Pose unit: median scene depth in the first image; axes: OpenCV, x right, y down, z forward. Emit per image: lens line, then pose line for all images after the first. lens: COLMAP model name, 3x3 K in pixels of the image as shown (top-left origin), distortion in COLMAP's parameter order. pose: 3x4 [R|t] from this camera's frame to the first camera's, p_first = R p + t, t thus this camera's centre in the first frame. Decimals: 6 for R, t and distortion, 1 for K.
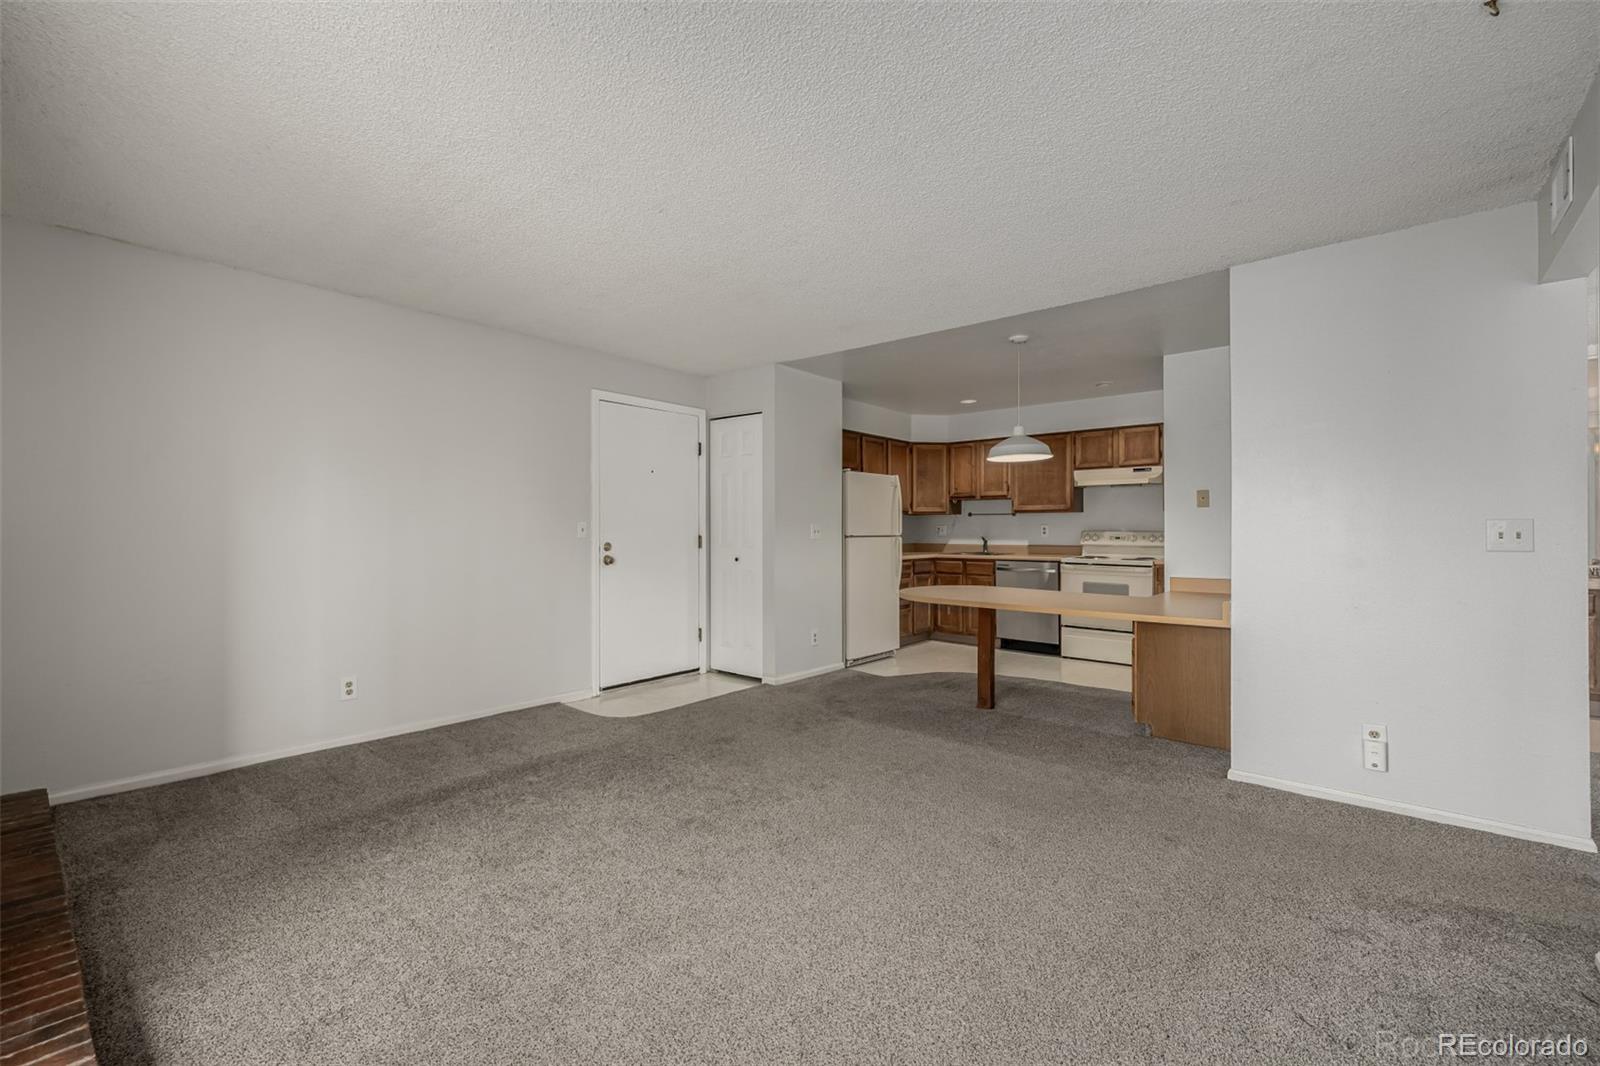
lens RADIAL K [[659.6, 0, 794.8], [0, 659.6, 525.9], [0, 0, 1]] dist [0.001209, 0.000030]
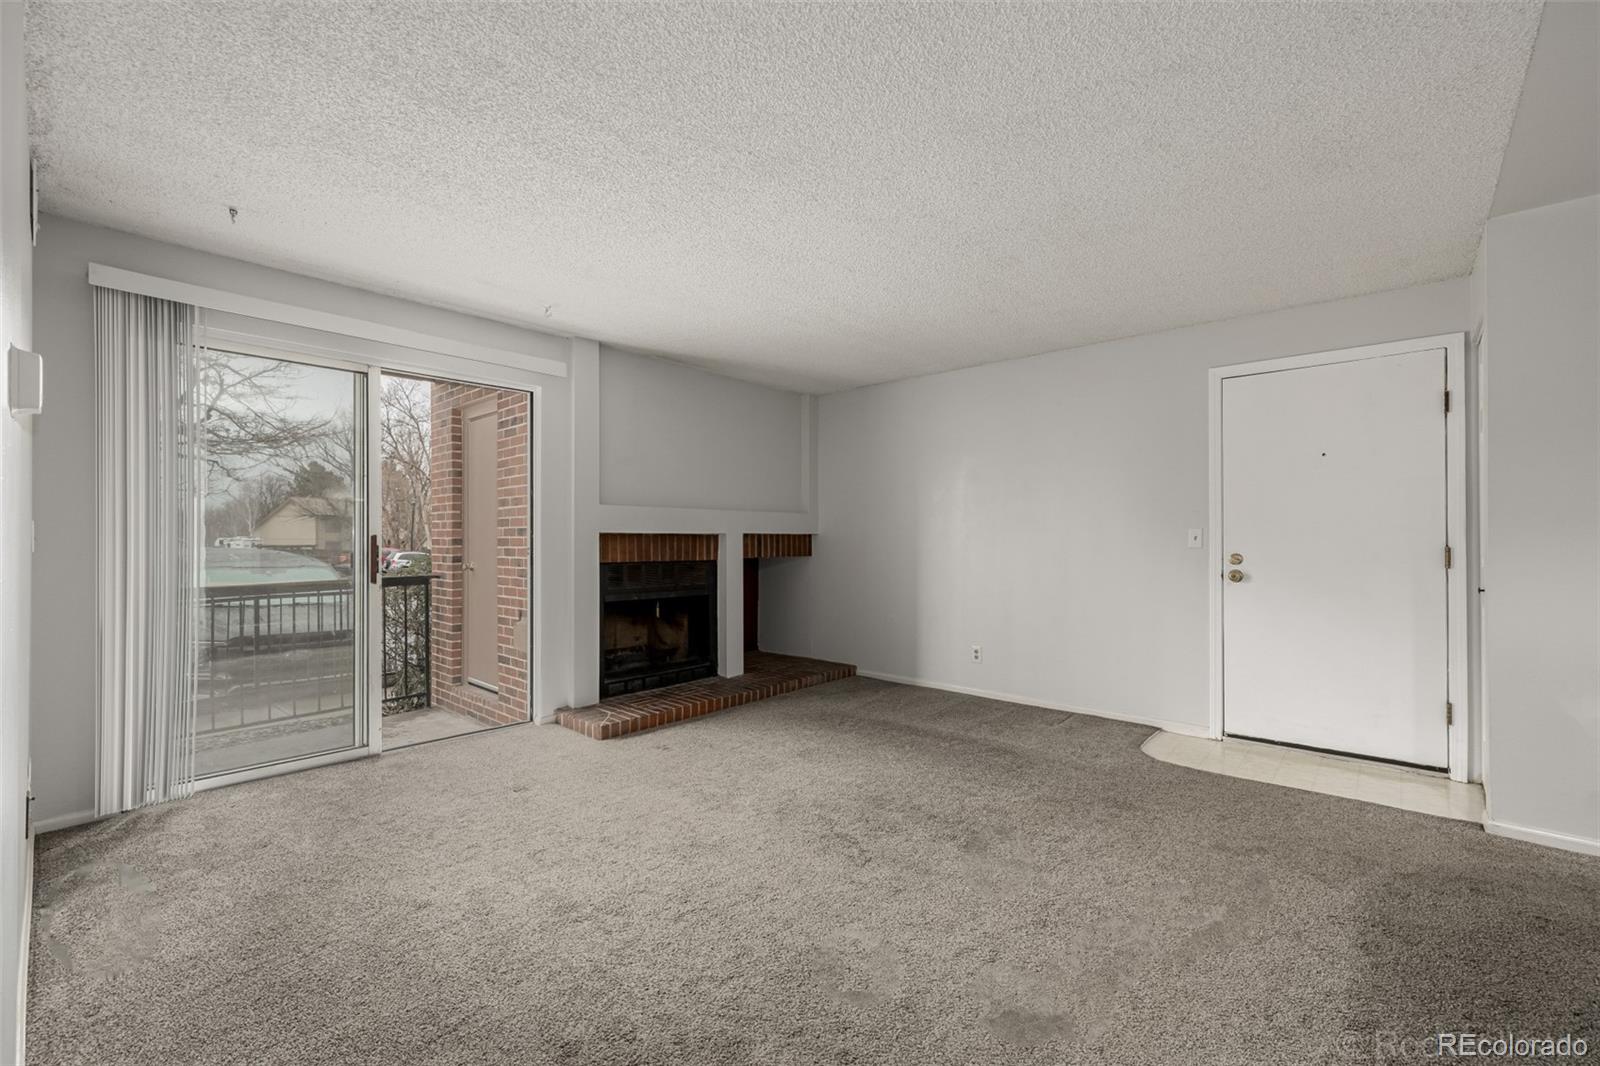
lens RADIAL K [[664.8, 0, 793.0], [0, 664.8, 536.6], [0, 0, 1]] dist [-0.003898, -0.000282]
pose [[-0.005751, -0.005888, -0.999966, 0.614645], [0.006122, 0.999964, -0.005924, 0.006990], [0.999965, -0.006156, -0.005714, 0.550339]]
